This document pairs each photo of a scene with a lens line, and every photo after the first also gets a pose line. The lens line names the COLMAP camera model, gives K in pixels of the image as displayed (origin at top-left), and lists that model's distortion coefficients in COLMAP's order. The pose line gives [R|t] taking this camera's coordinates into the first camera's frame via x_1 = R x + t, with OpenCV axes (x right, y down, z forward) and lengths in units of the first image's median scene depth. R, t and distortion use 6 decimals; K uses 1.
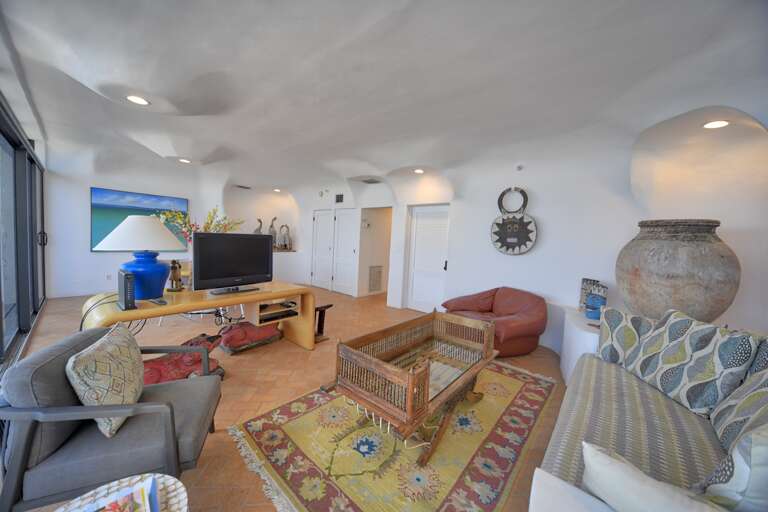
lens RADIAL K [[266.7, 0, 381.5], [0, 266.7, 255.0], [0, 0, 1]] dist [-0.001306, -0.000110]
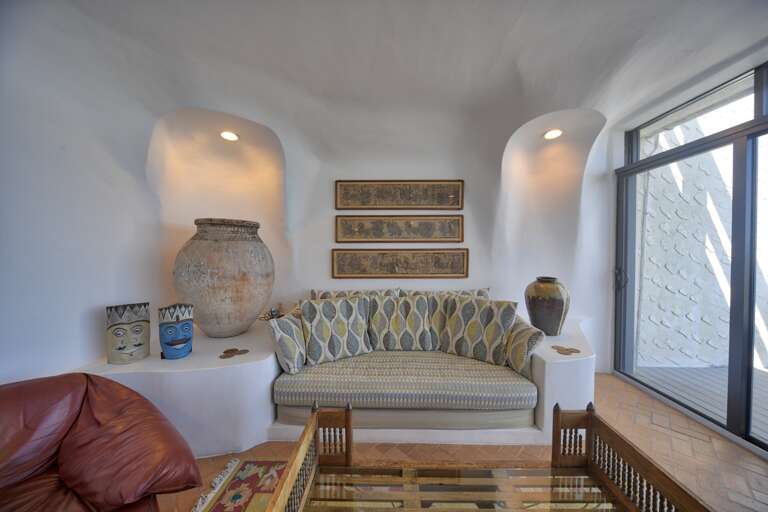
lens RADIAL K [[266.7, 0, 386.6], [0, 266.7, 256.3], [0, 0, 1]] dist [-0.001306, -0.000110]
pose [[-0.640010, -0.073961, 0.764798, -0.048662], [0.009383, 0.994530, 0.104029, -0.096734], [-0.768309, 0.073756, -0.635816, 1.228034]]
